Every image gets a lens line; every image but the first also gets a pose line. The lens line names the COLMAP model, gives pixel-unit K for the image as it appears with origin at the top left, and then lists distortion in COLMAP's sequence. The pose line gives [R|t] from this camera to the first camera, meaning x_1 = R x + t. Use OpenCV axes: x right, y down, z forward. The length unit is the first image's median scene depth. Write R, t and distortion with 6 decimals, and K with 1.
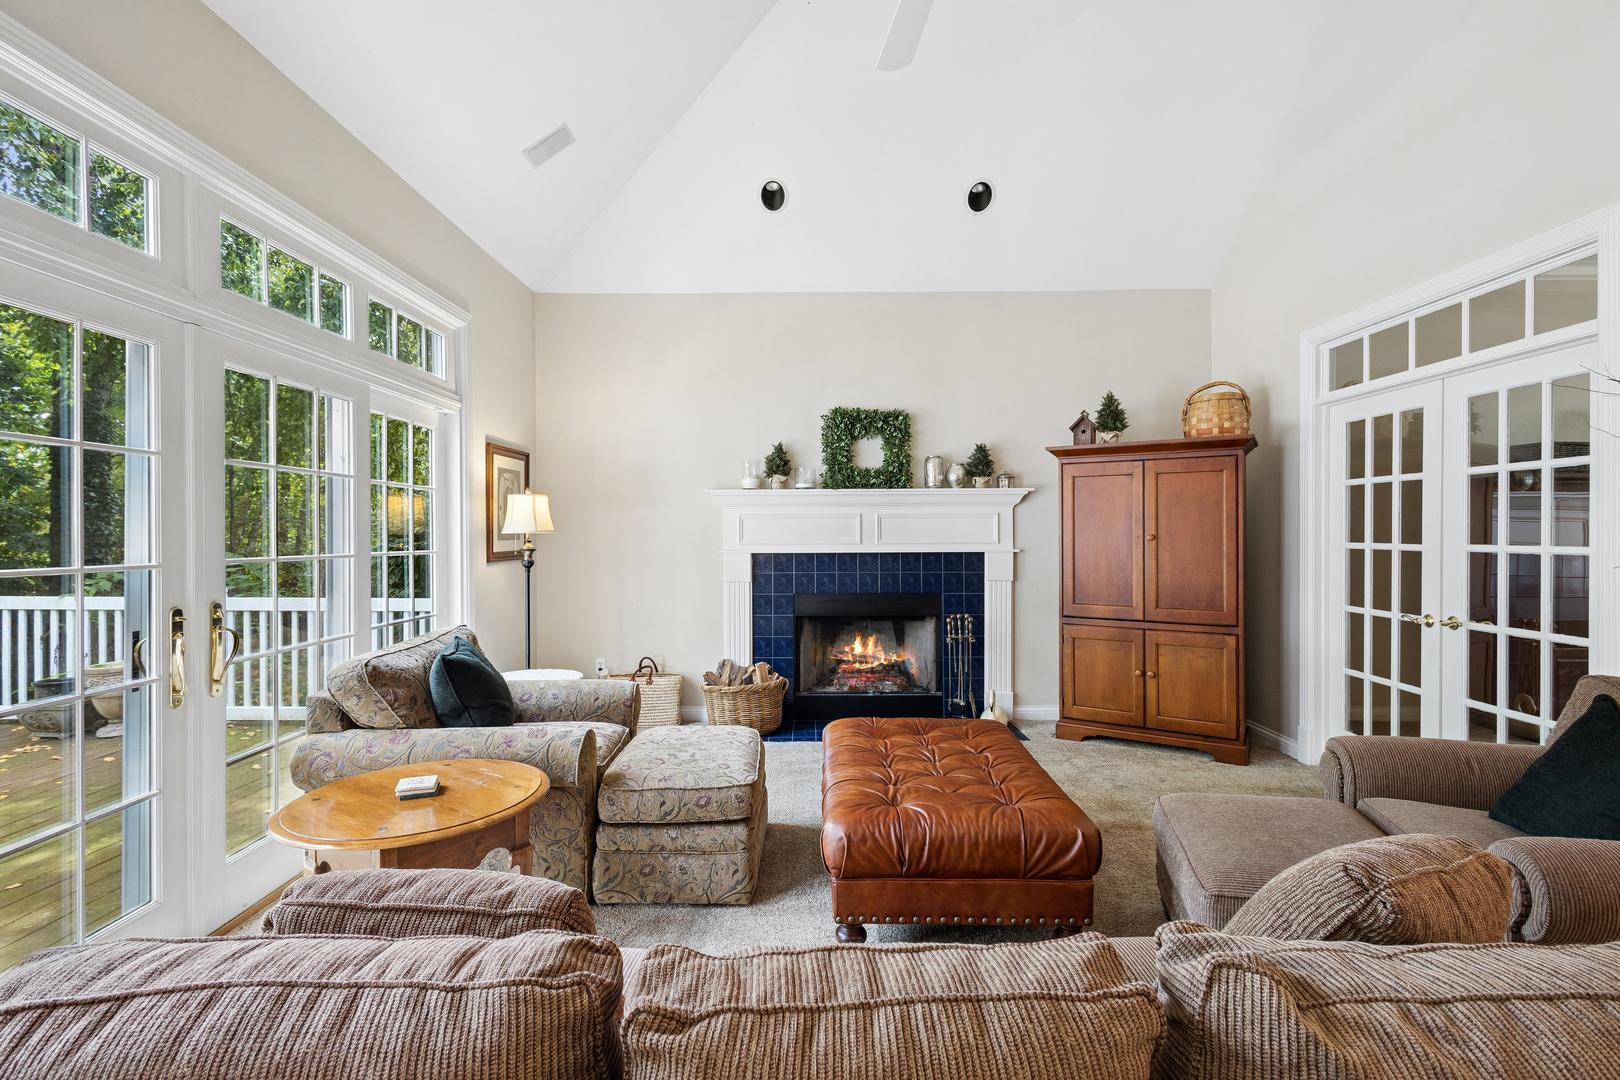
lens RADIAL K [[746.5, 0, 805.4], [0, 746.5, 547.4], [0, 0, 1]] dist [0.010612, -0.002145]
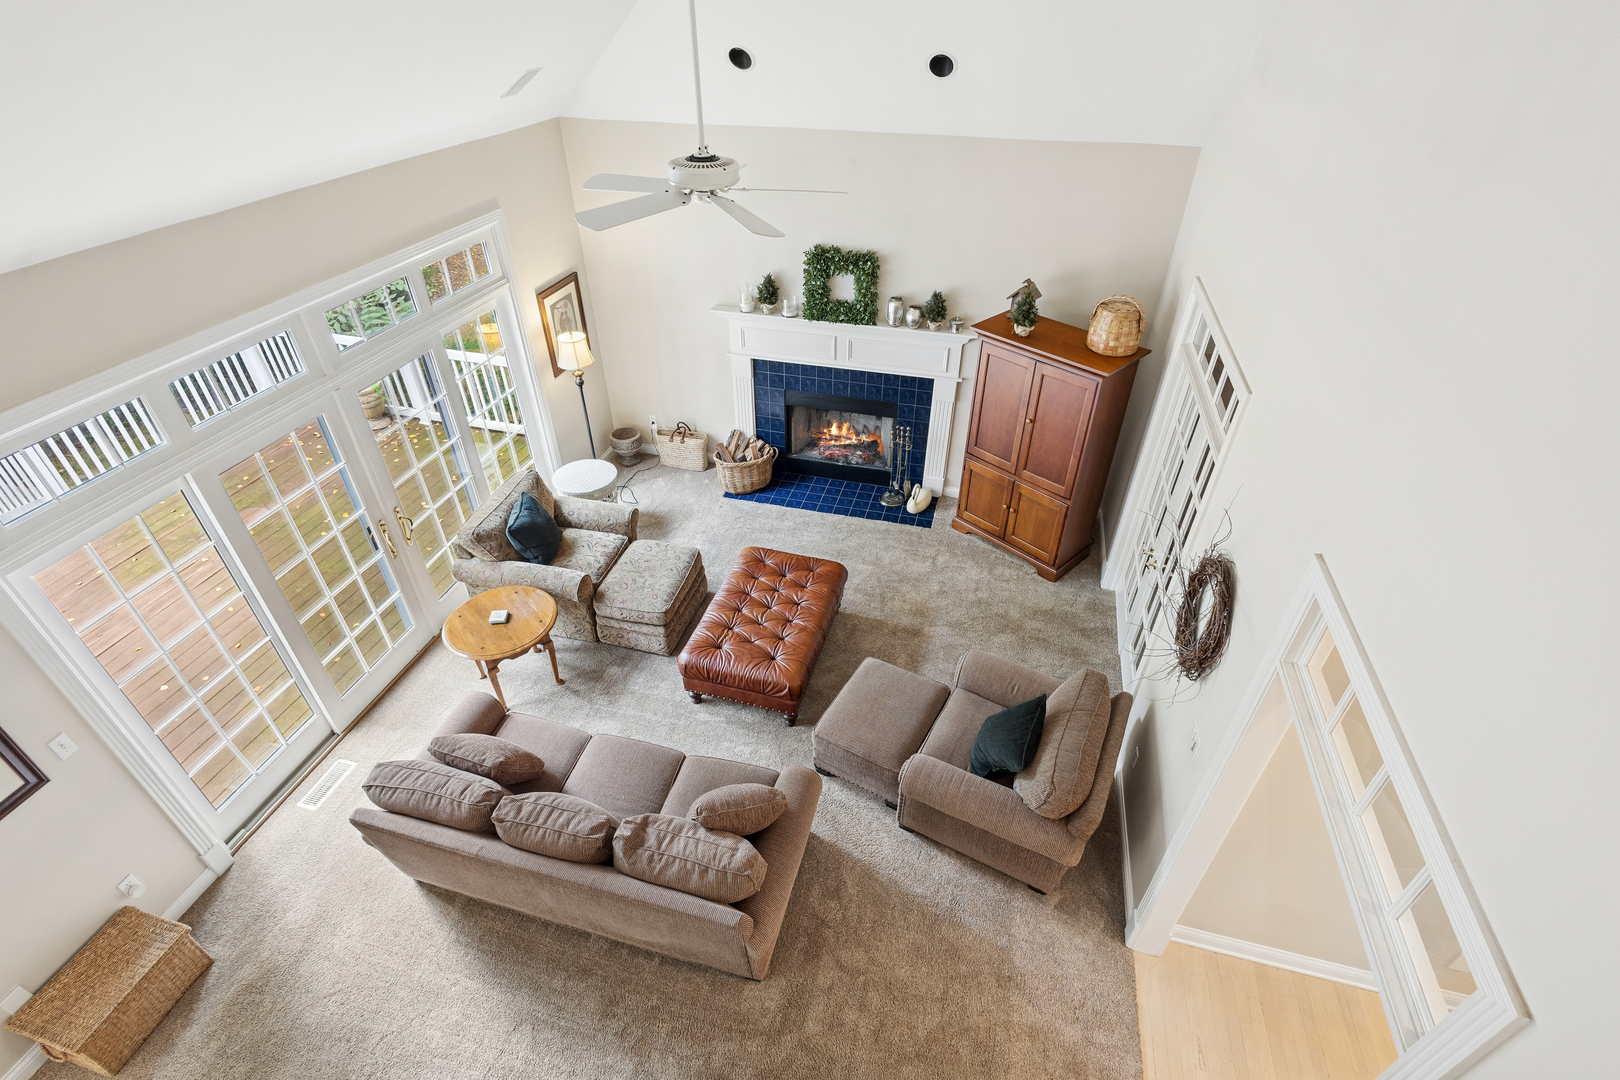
lens RADIAL K [[746.5, 0, 815.7], [0, 746.5, 548.7], [0, 0, 1]] dist [0.010612, -0.002145]
pose [[0.968266, 0.161659, -0.190599, 0.337527], [-0.014593, 0.797899, 0.602614, -0.513360], [0.249497, -0.580709, 0.774937, -0.158967]]
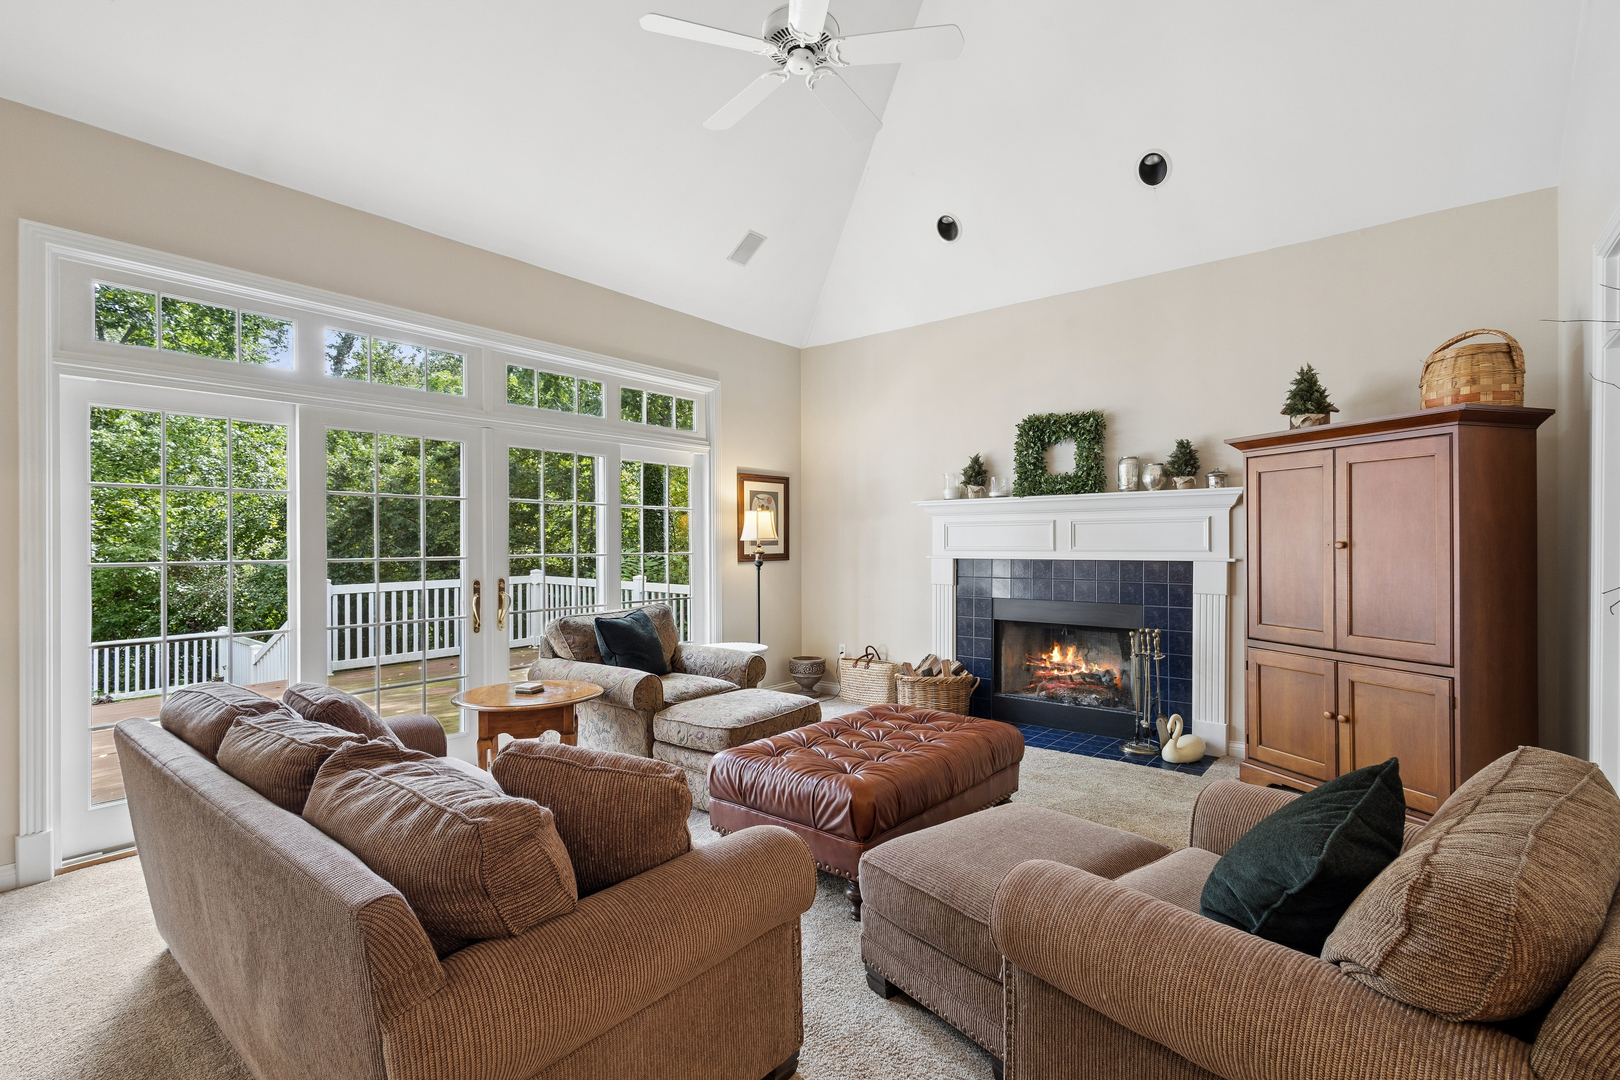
lens RADIAL K [[746.5, 0, 817.7], [0, 746.5, 558.4], [0, 0, 1]] dist [0.010612, -0.002145]
pose [[0.784531, 0.014549, -0.619919, 0.450474], [-0.011120, 0.999894, 0.009394, -0.000288], [0.619990, -0.000476, 0.784609, 0.029694]]
